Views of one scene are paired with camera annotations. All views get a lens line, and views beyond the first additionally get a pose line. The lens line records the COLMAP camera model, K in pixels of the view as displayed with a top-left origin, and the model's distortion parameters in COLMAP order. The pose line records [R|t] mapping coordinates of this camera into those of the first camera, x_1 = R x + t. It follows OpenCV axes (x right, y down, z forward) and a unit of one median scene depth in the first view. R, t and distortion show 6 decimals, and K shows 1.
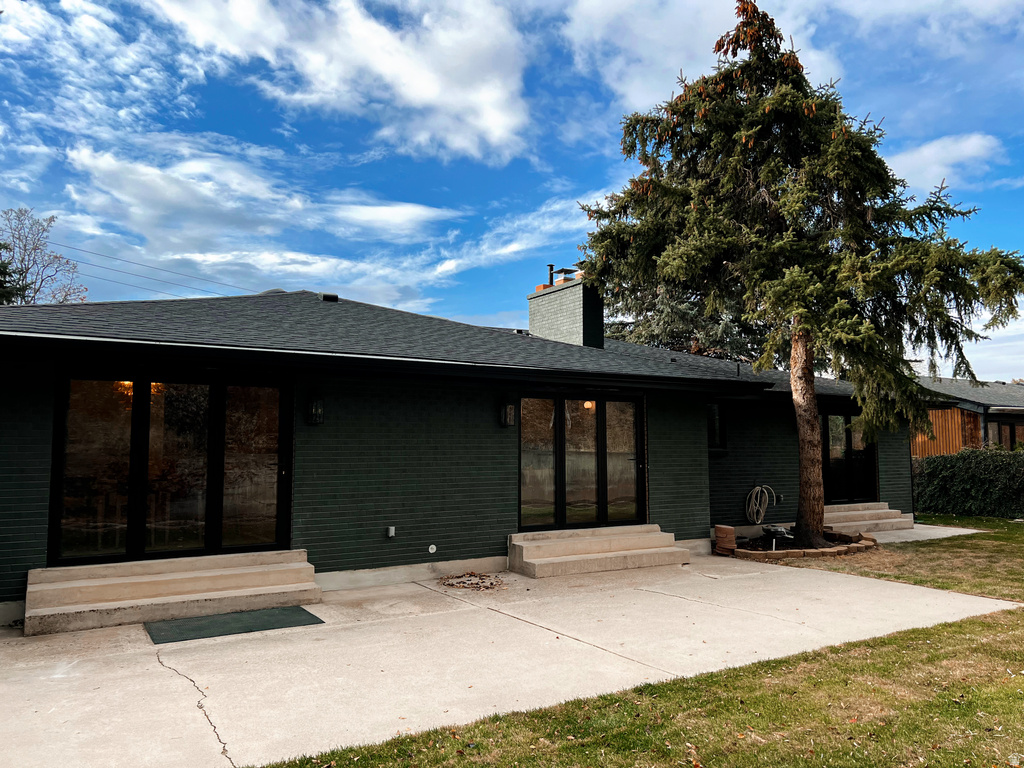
lens RADIAL K [[766.7, 0, 515.2], [0, 766.7, 378.7], [0, 0, 1]] dist [0.037490, -0.022137]
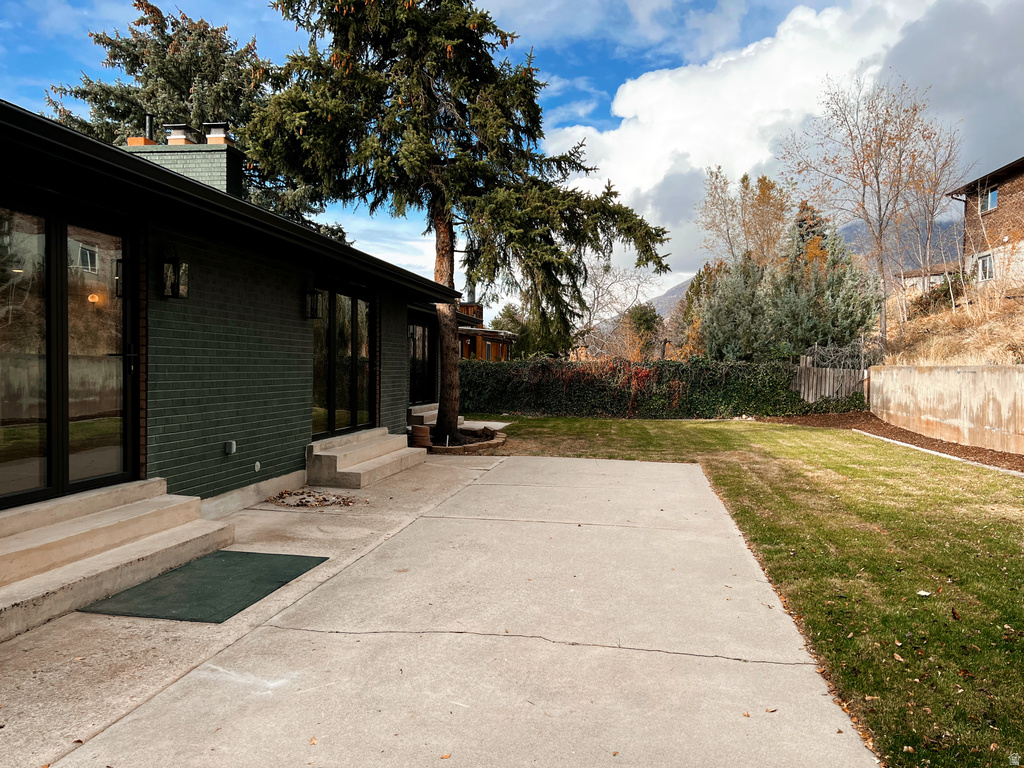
lens RADIAL K [[766.7, 0, 513.5], [0, 766.7, 387.8], [0, 0, 1]] dist [0.037490, -0.022137]
pose [[0.656505, -0.010169, 0.754253, -0.554439], [-0.082421, 0.992955, 0.085127, 0.052001], [-0.749805, -0.118052, 0.651042, 0.297924]]
